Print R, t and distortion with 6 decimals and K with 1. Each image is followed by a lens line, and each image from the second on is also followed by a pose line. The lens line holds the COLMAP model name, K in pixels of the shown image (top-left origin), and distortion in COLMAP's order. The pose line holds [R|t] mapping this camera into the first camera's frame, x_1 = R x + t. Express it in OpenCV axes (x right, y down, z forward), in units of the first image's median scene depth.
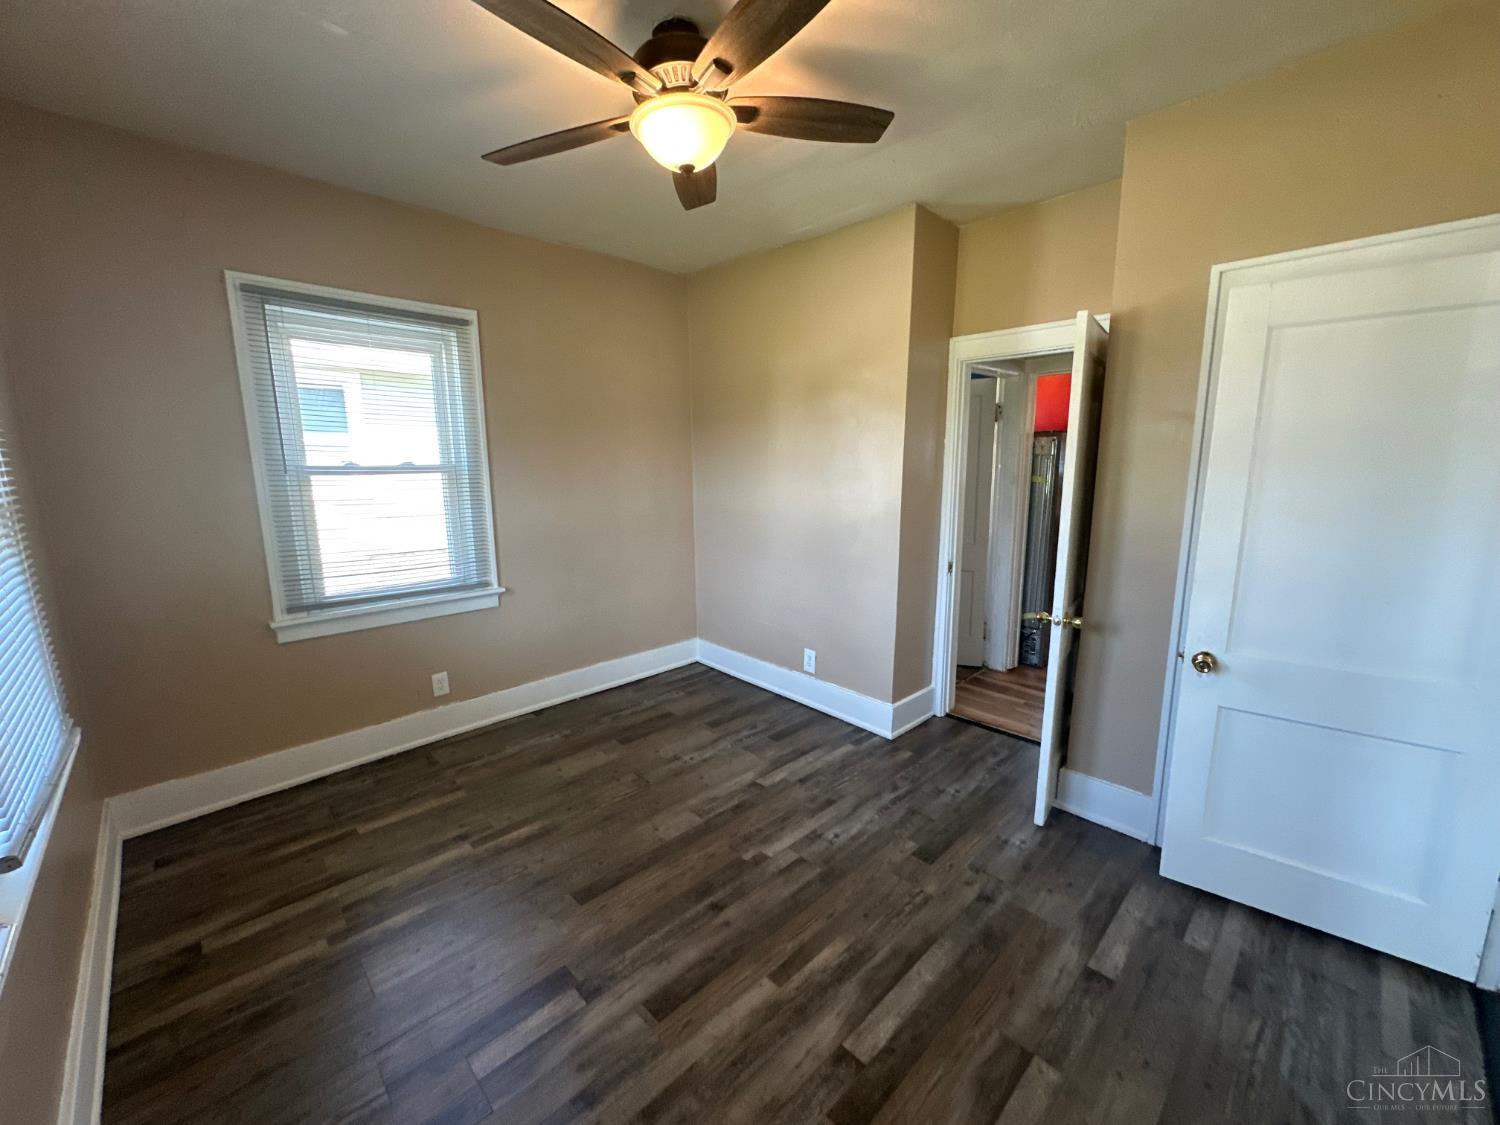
lens RADIAL K [[601.0, 0, 751.0], [0, 601.0, 562.8], [0, 0, 1]] dist [-0.004909, 0.000563]
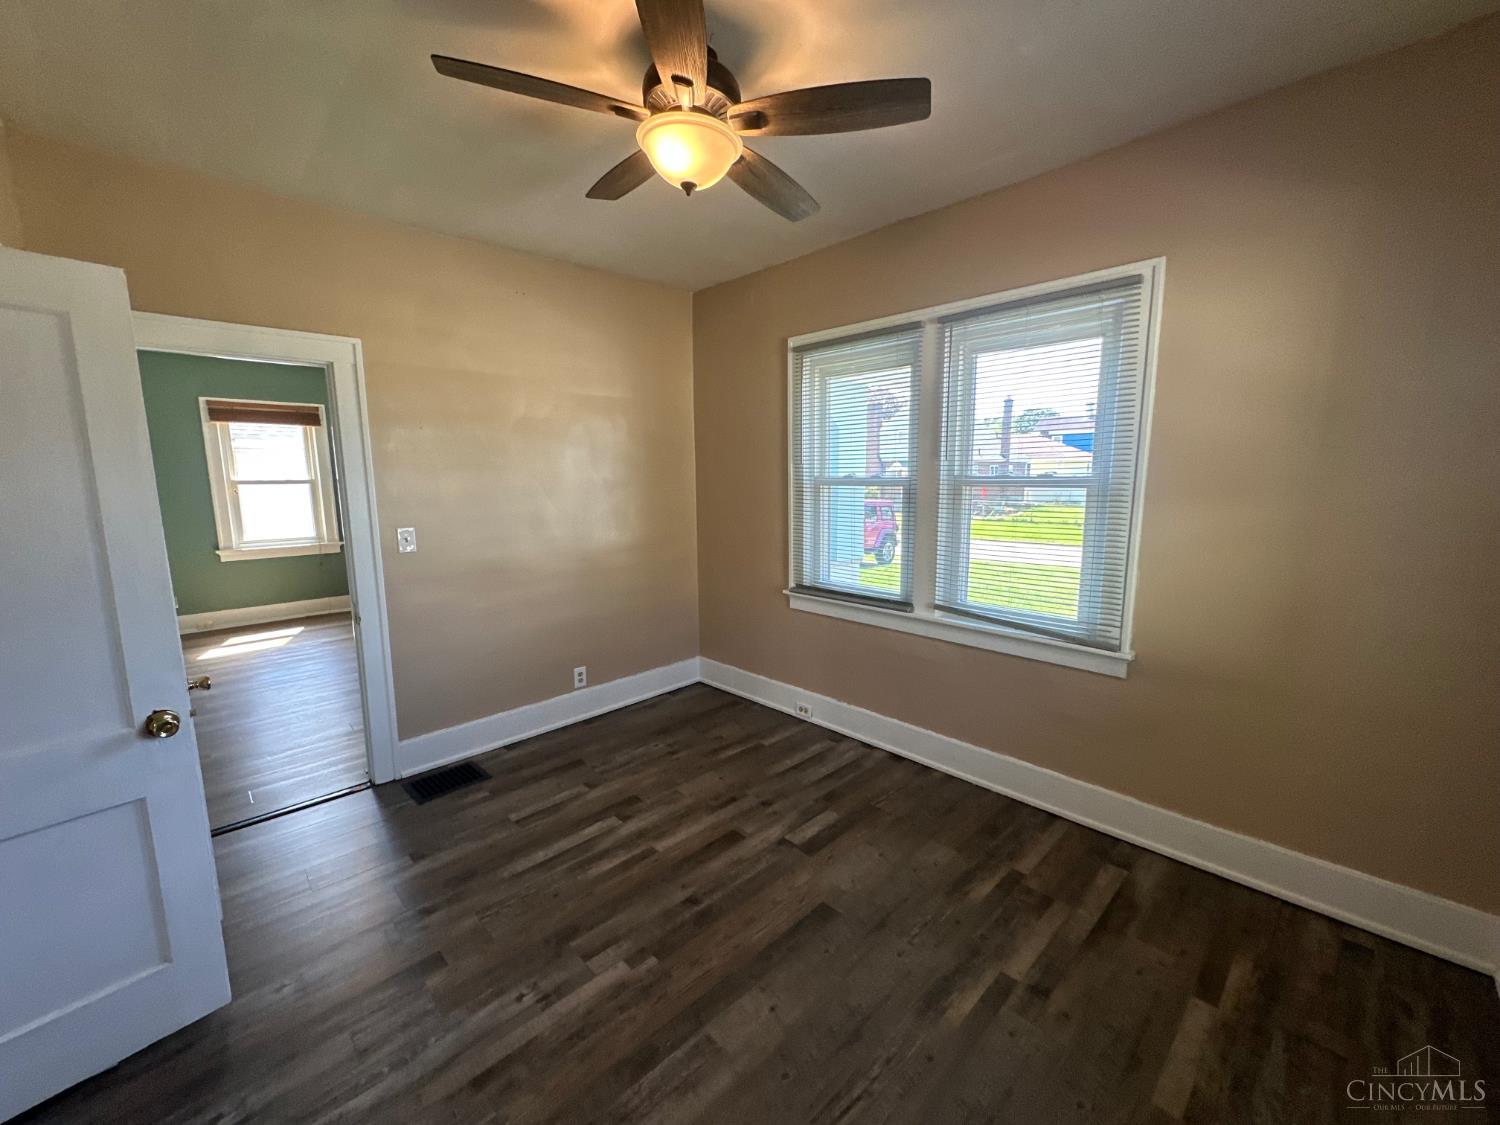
lens RADIAL K [[601.0, 0, 751.0], [0, 601.0, 562.8], [0, 0, 1]] dist [-0.004909, 0.000563]
pose [[-0.999857, 0.014767, 0.008195, -0.171529], [0.016603, 0.948359, 0.316764, -0.304044], [-0.003095, 0.316855, -0.948469, 1.749472]]
